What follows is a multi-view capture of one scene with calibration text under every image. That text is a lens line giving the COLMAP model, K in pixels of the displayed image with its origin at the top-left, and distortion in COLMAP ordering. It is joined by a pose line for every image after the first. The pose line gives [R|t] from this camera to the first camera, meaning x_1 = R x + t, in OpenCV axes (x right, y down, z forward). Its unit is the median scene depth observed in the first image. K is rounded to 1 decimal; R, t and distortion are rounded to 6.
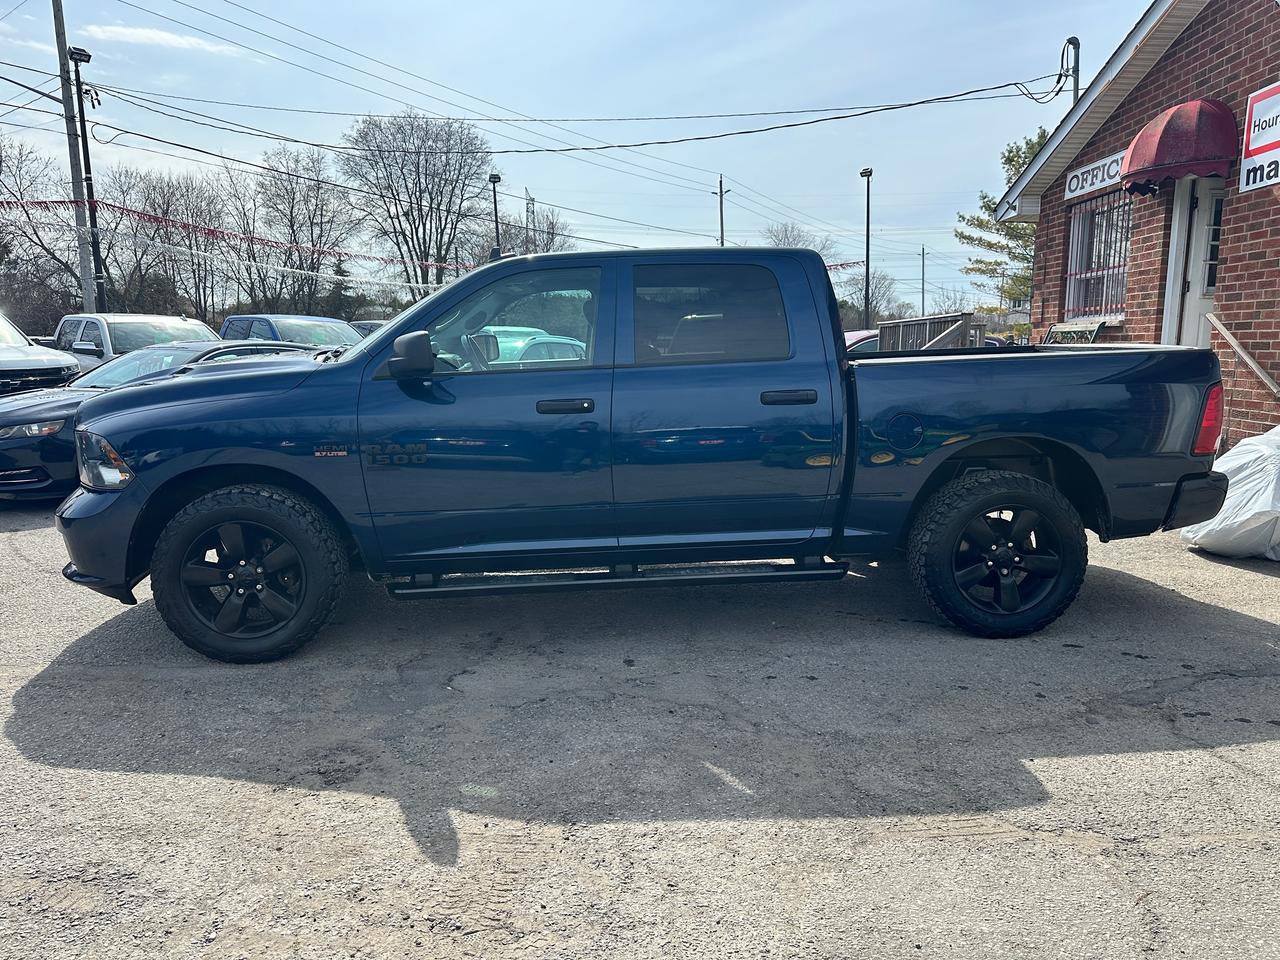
lens RADIAL K [[883.6, 0, 640.0], [0, 883.6, 480.0], [0, 0, 1]] dist [0.003958, -0.000754]
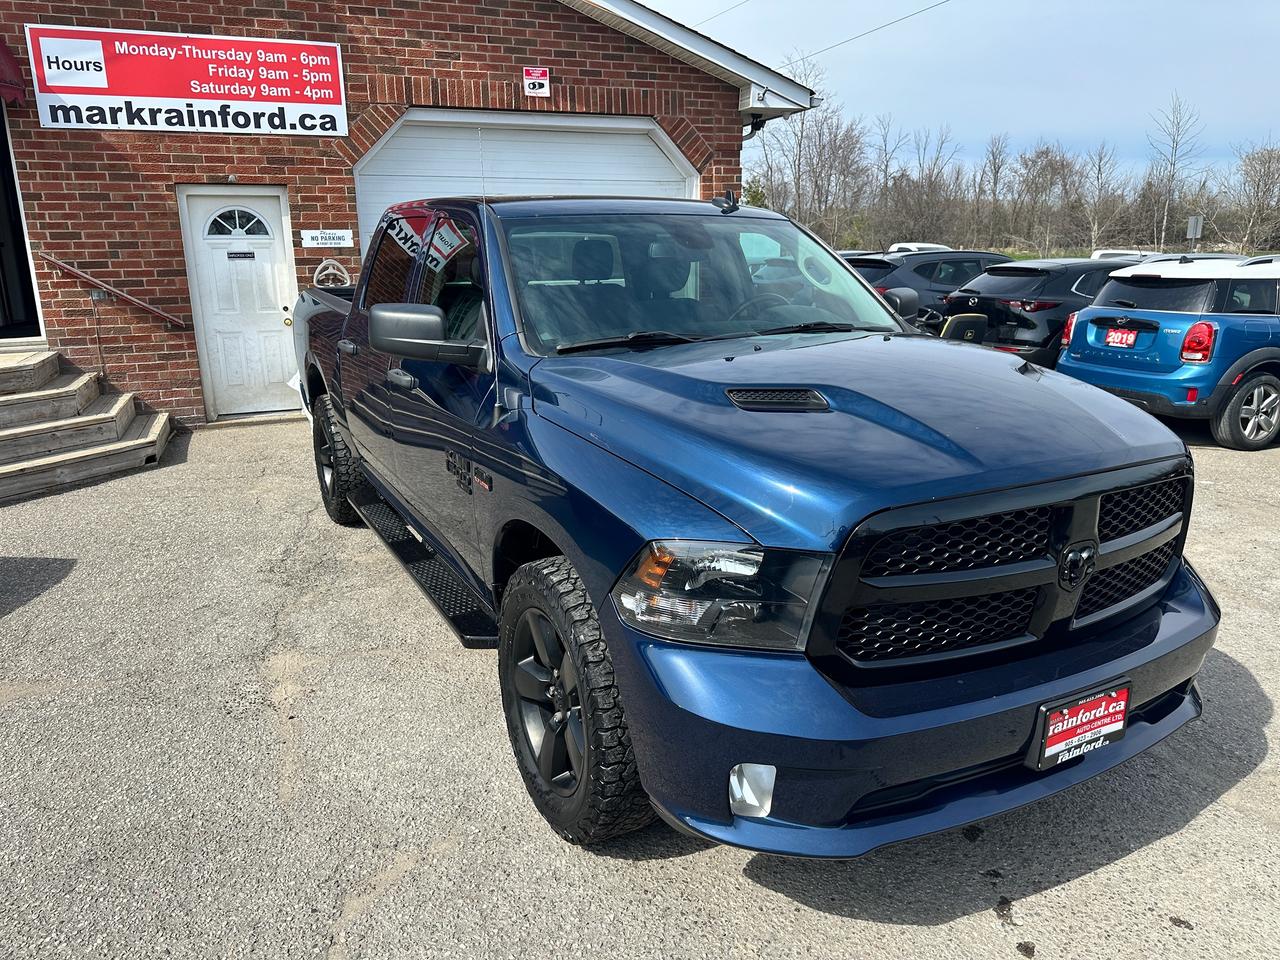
lens RADIAL K [[901.3, 0, 640.0], [0, 901.3, 480.0], [0, 0, 1]] dist [0.012318, -0.022875]
pose [[-0.391271, -0.227190, 0.891791, -0.574176], [0.148390, 0.940792, 0.304779, -0.167652], [-0.908233, 0.251584, -0.334392, 0.854619]]
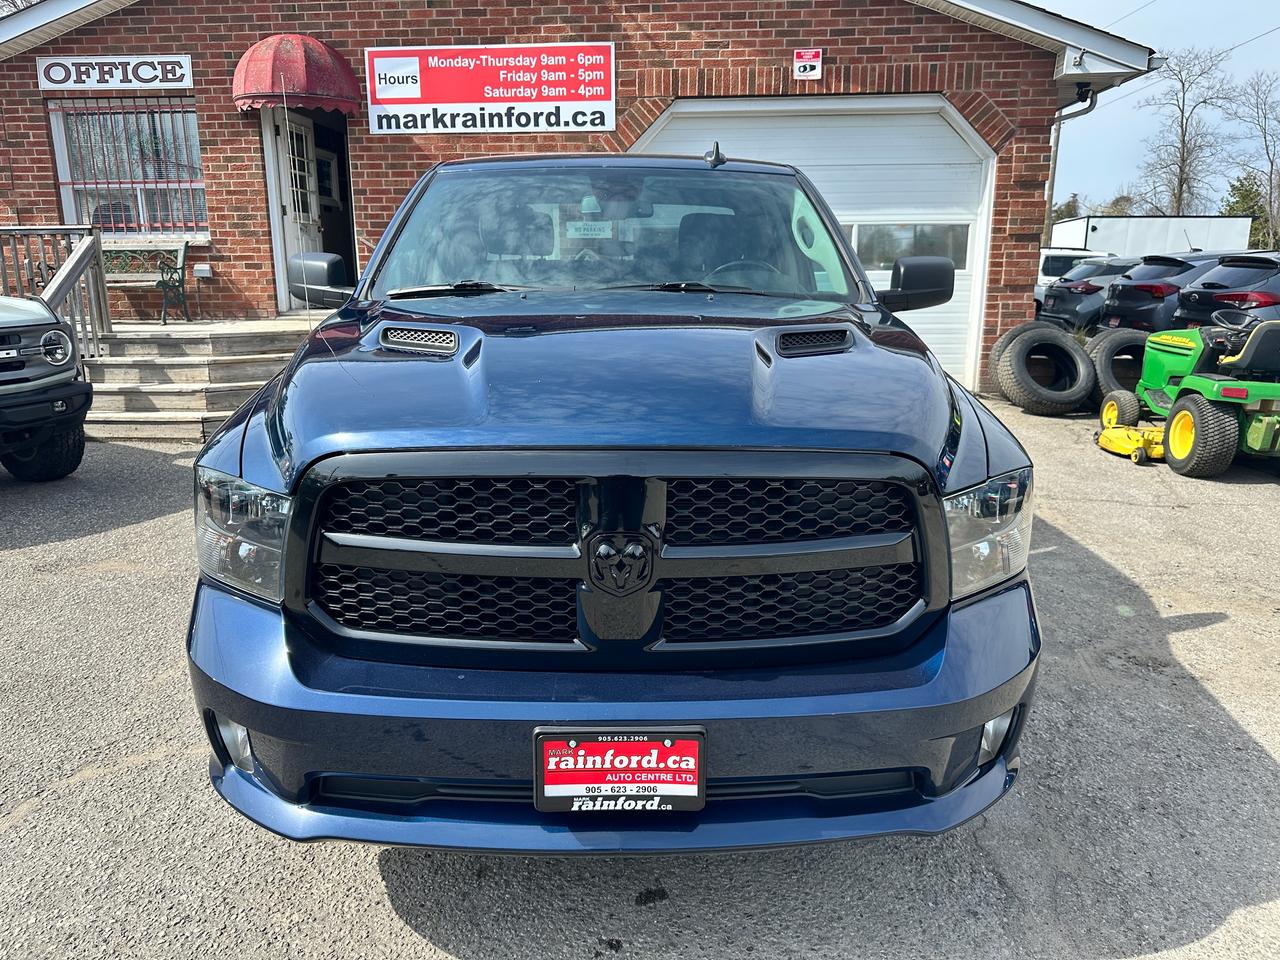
lens RADIAL K [[901.3, 0, 640.0], [0, 901.3, 480.0], [0, 0, 1]] dist [0.012318, -0.022875]
pose [[0.064553, -0.237625, 0.969210, -0.586292], [0.152571, 0.962167, 0.225736, -0.101167], [-0.986182, 0.133301, 0.098366, 0.608655]]
